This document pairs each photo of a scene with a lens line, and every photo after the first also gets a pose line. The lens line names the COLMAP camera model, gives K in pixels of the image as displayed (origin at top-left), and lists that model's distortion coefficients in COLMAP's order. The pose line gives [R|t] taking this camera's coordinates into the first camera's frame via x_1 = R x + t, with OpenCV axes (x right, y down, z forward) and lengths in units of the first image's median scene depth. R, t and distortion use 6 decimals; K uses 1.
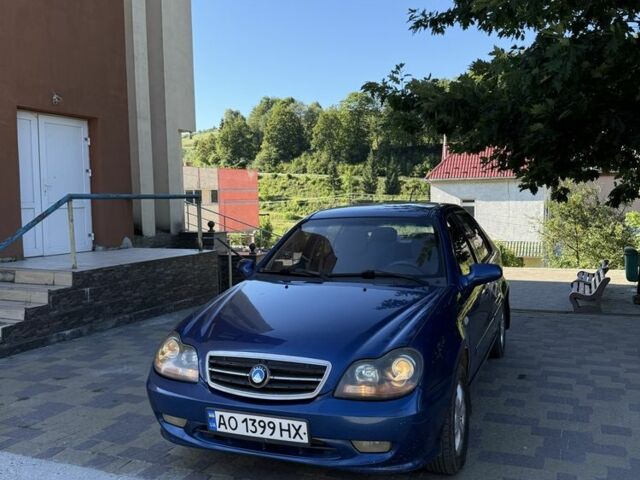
lens RADIAL K [[601.9, 0, 320.8], [0, 601.9, 241.4], [0, 0, 1]] dist [0.164973, -0.315996]
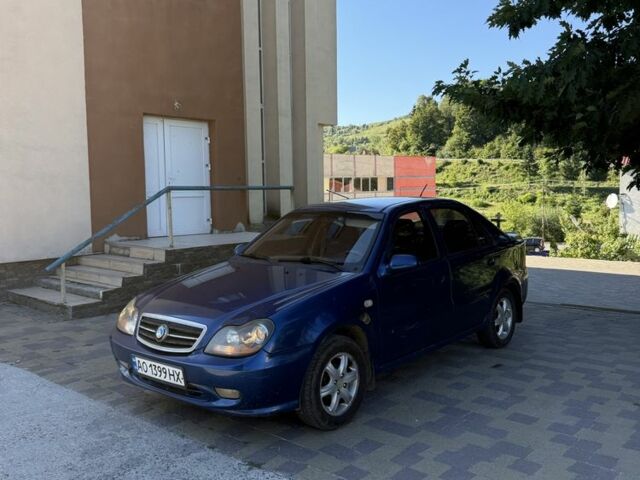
lens RADIAL K [[601.9, 0, 320.8], [0, 601.9, 241.4], [0, 0, 1]] dist [0.164973, -0.315996]
pose [[0.949148, 0.032933, -0.313104, 0.189284], [-0.025881, 0.999310, 0.026654, -0.005508], [0.313766, -0.017195, 0.949345, -0.039184]]
